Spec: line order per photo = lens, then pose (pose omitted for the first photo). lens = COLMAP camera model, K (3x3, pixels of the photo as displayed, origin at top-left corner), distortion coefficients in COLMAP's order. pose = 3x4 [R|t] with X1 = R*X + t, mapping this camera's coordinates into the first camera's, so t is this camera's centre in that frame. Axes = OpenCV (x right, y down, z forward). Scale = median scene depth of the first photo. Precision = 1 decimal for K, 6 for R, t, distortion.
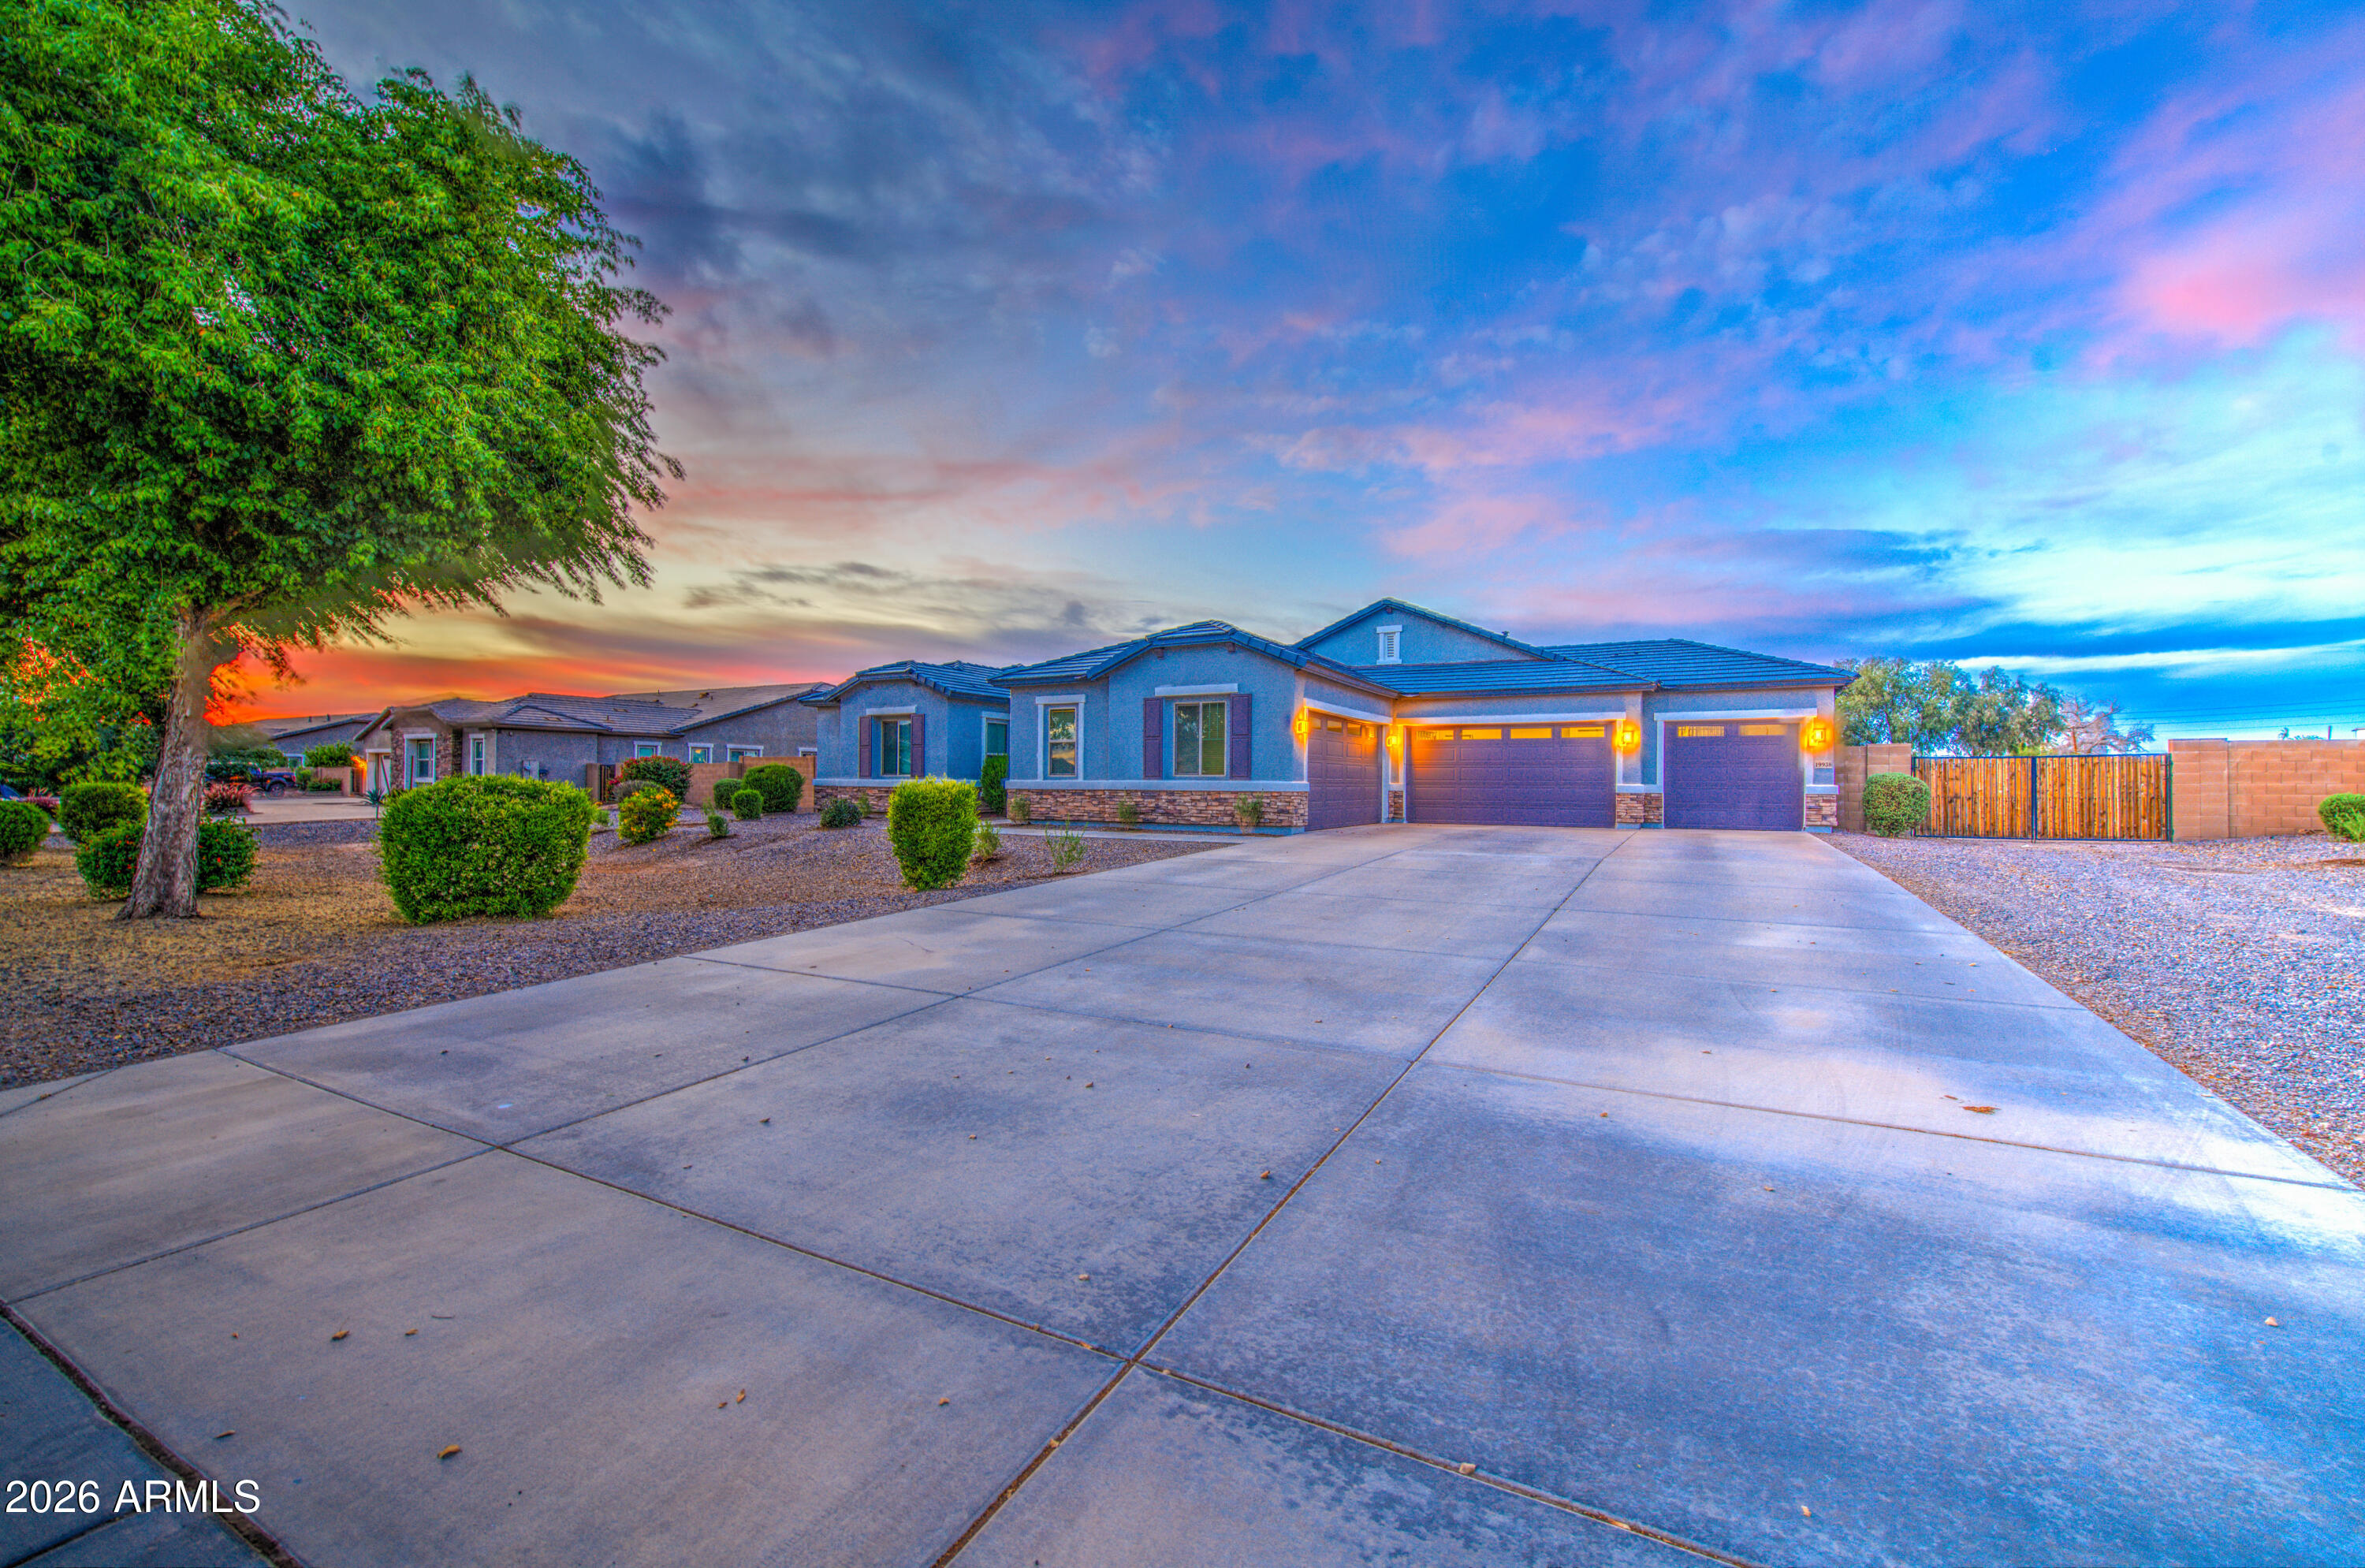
lens RADIAL K [[973.8, 0, 1169.0], [0, 973.8, 878.9], [0, 0, 1]] dist [0.005452, -0.002992]
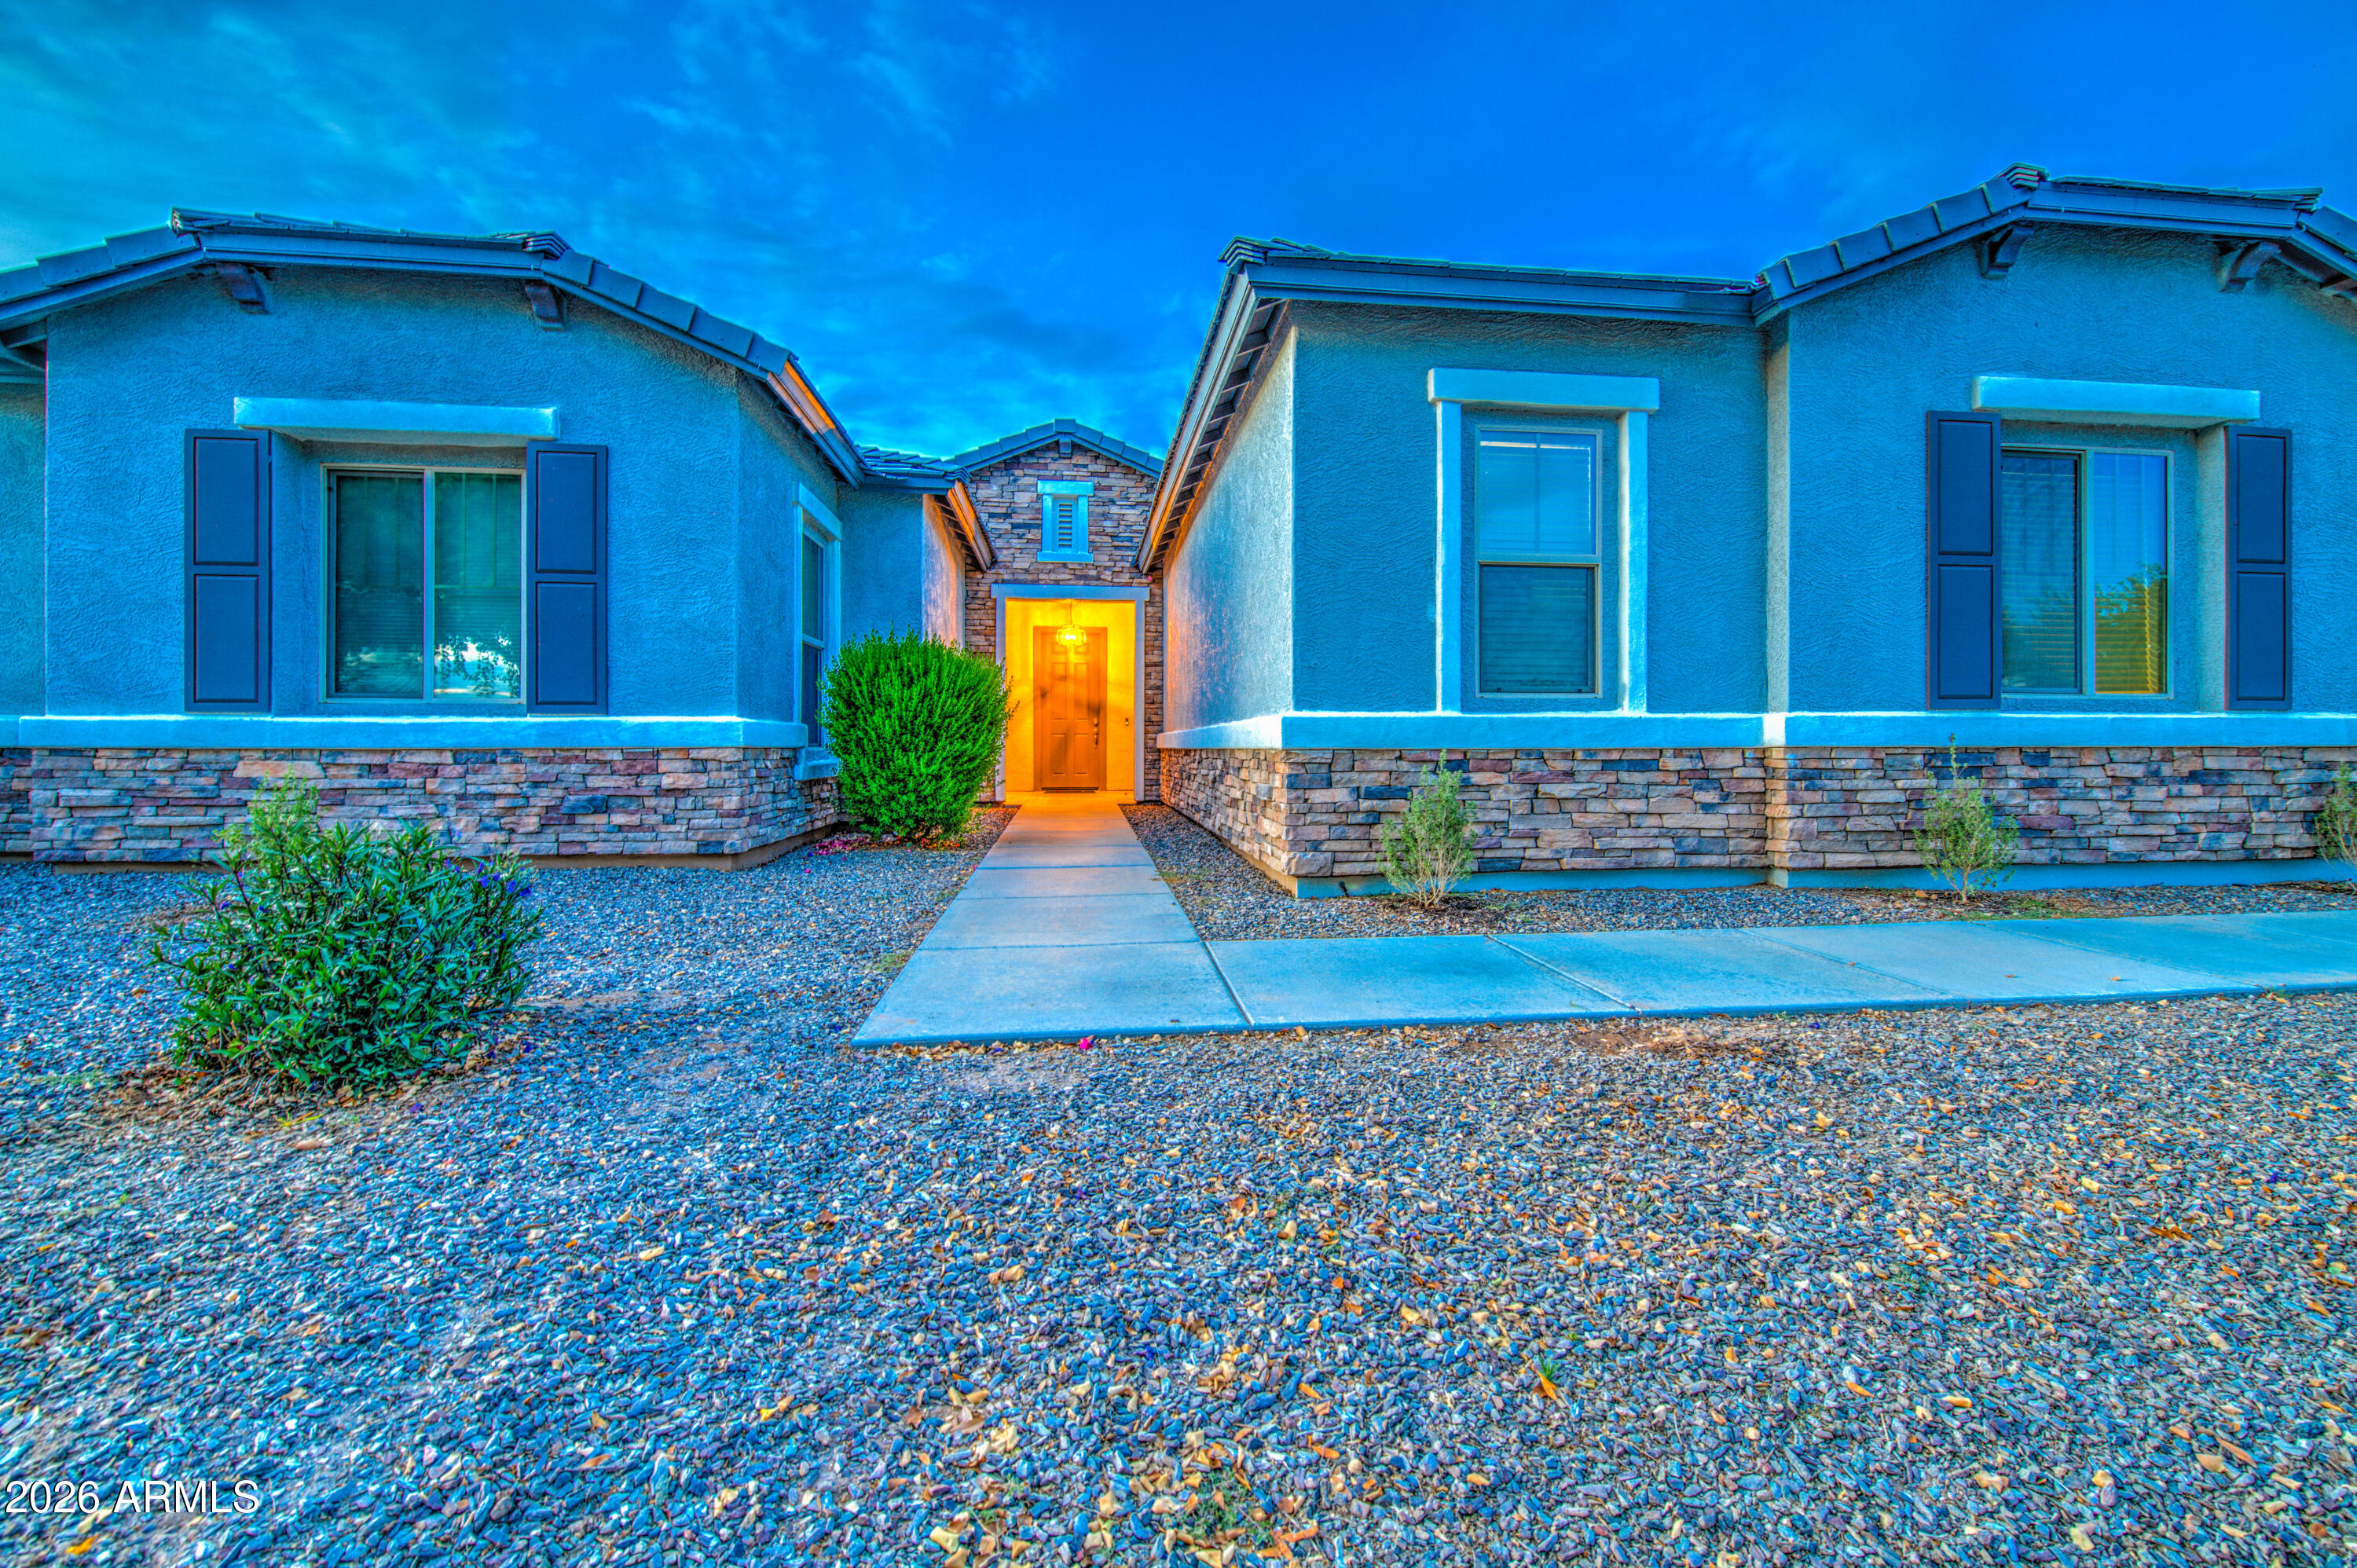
lens RADIAL K [[970.5, 0, 1220.2], [0, 970.5, 735.2], [0, 0, 1]] dist [0.005452, -0.002992]
pose [[0.792586, -0.004578, 0.609743, -0.157864], [0.066124, 0.994720, -0.078484, -0.039238], [-0.606164, 0.102524, 0.788704, 0.412531]]
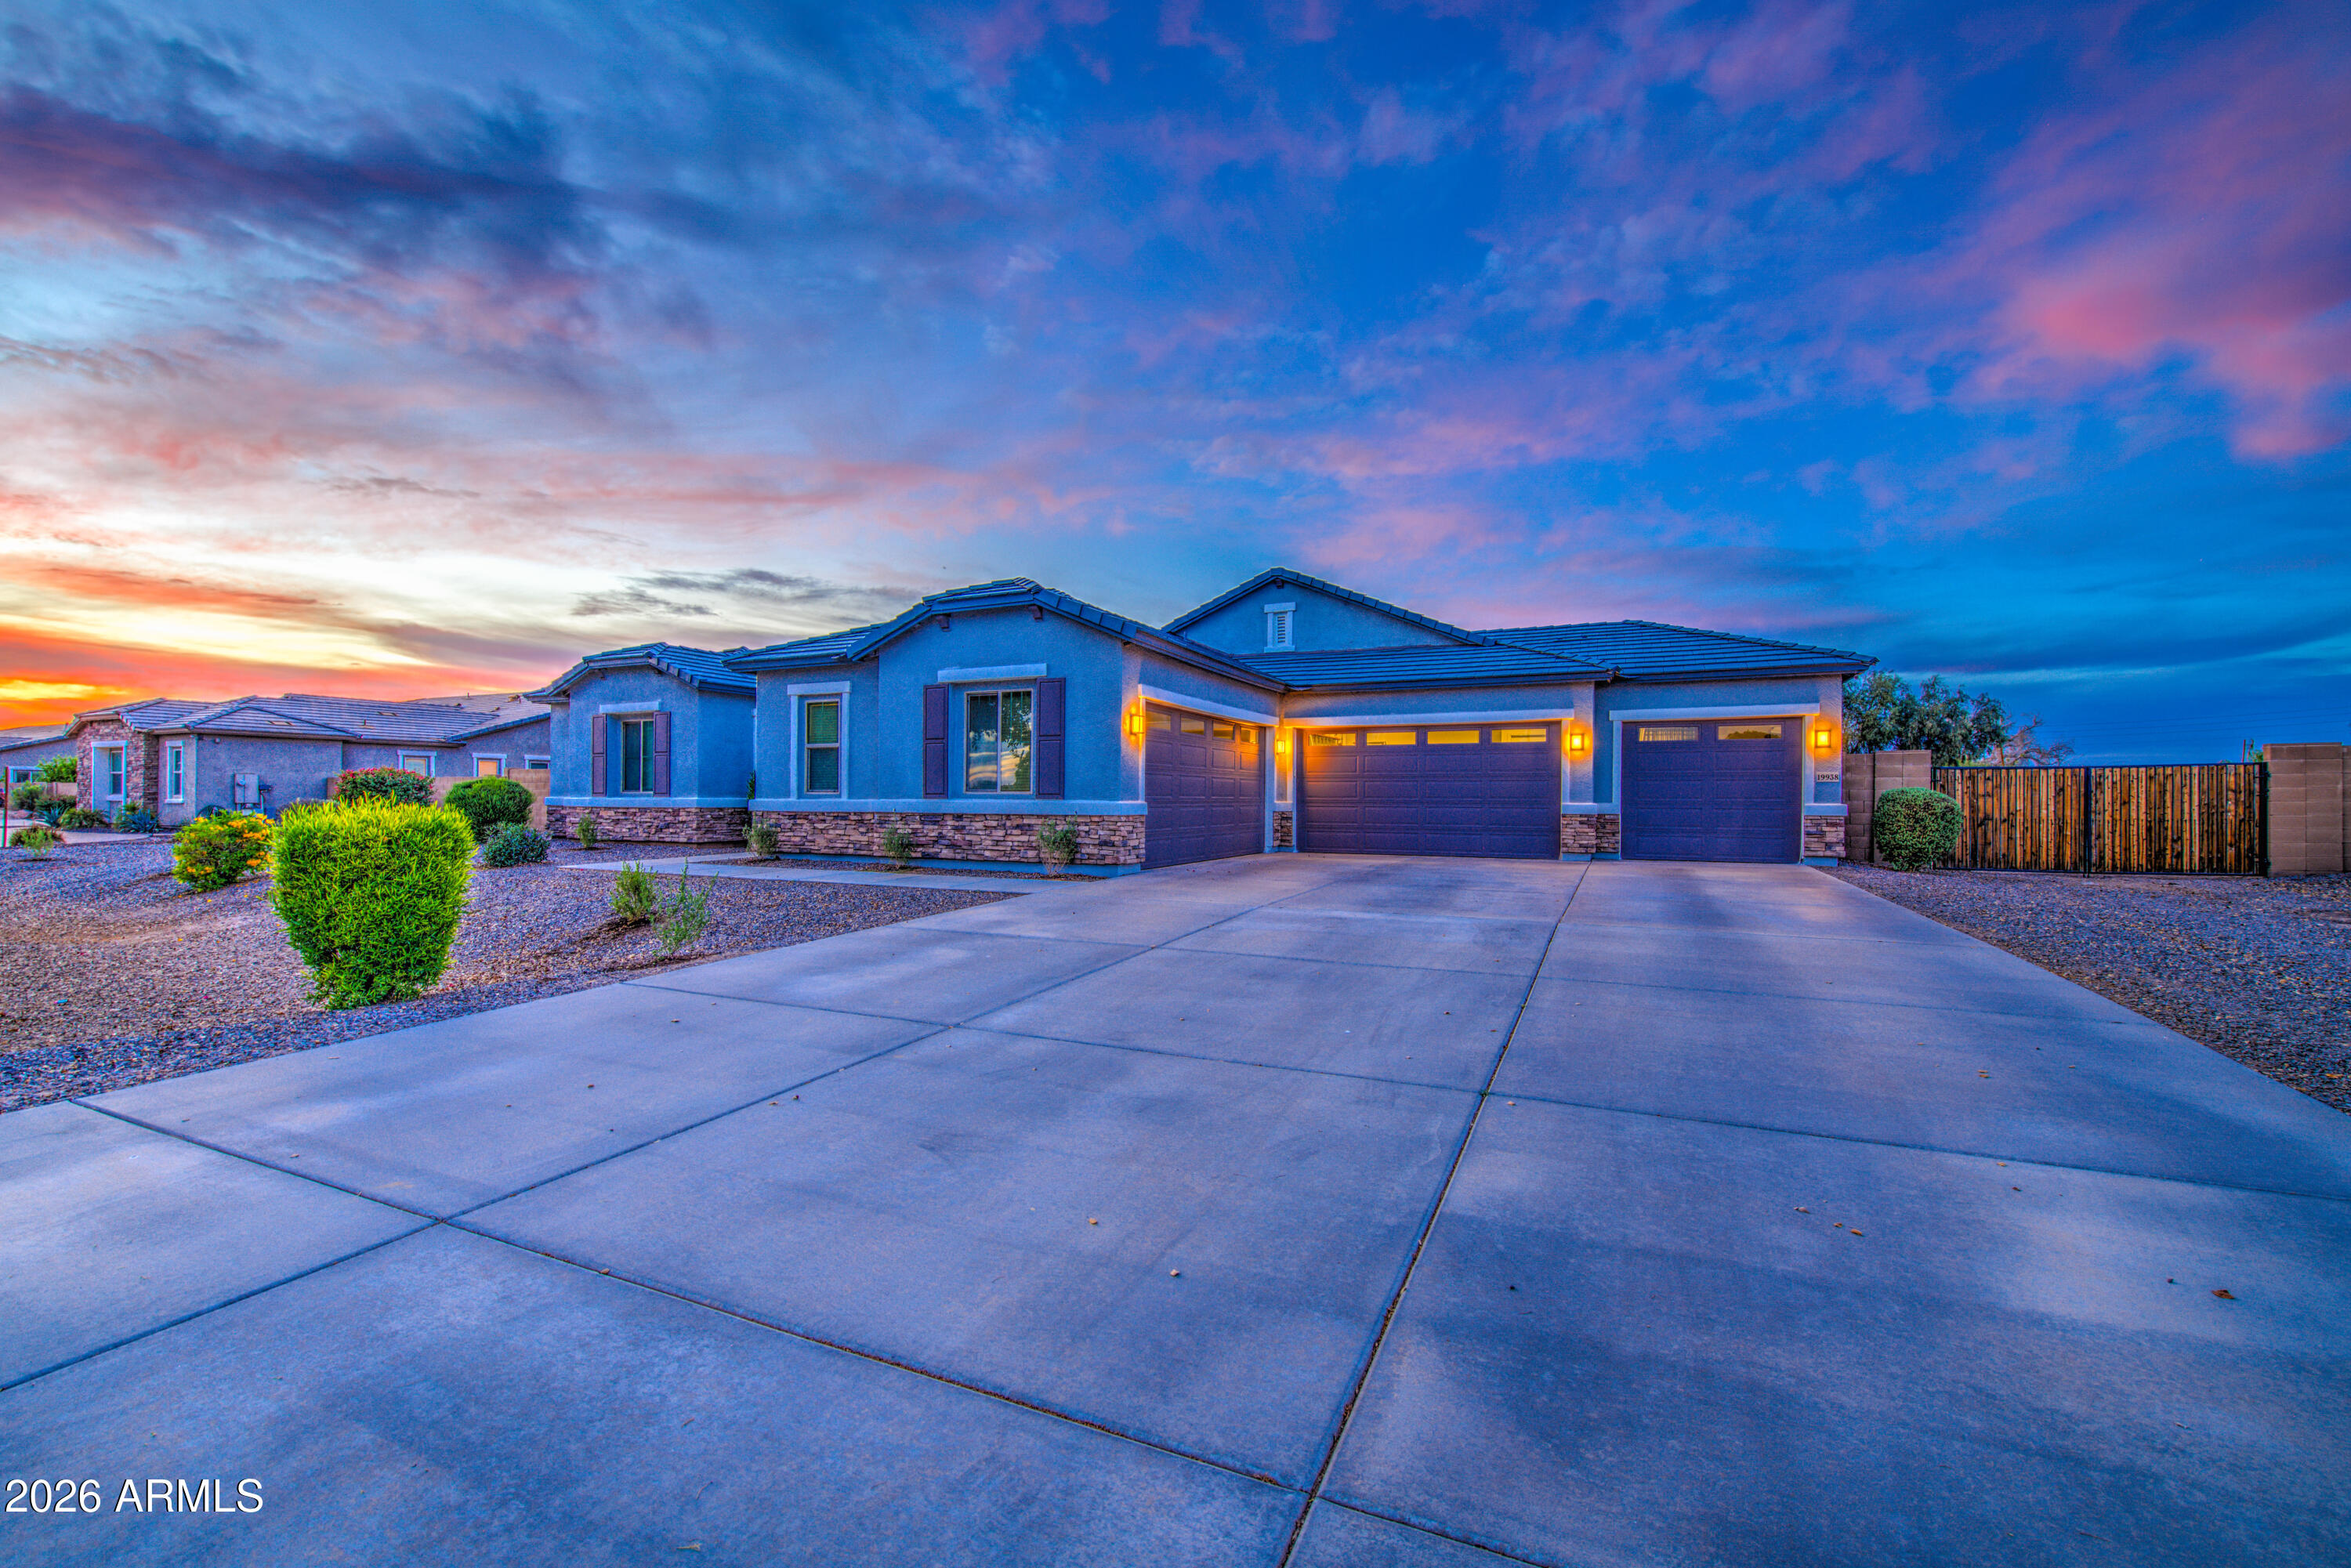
lens RADIAL K [[997.1, 0, 1171.9], [0, 997.1, 779.8], [0, 0, 1]] dist [0.004182, -0.003437]
pose [[0.997188, -0.000394, 0.074942, 0.045527], [0.009115, 0.993201, -0.116058, -0.013107], [-0.074387, 0.116415, 0.990411, 0.119060]]
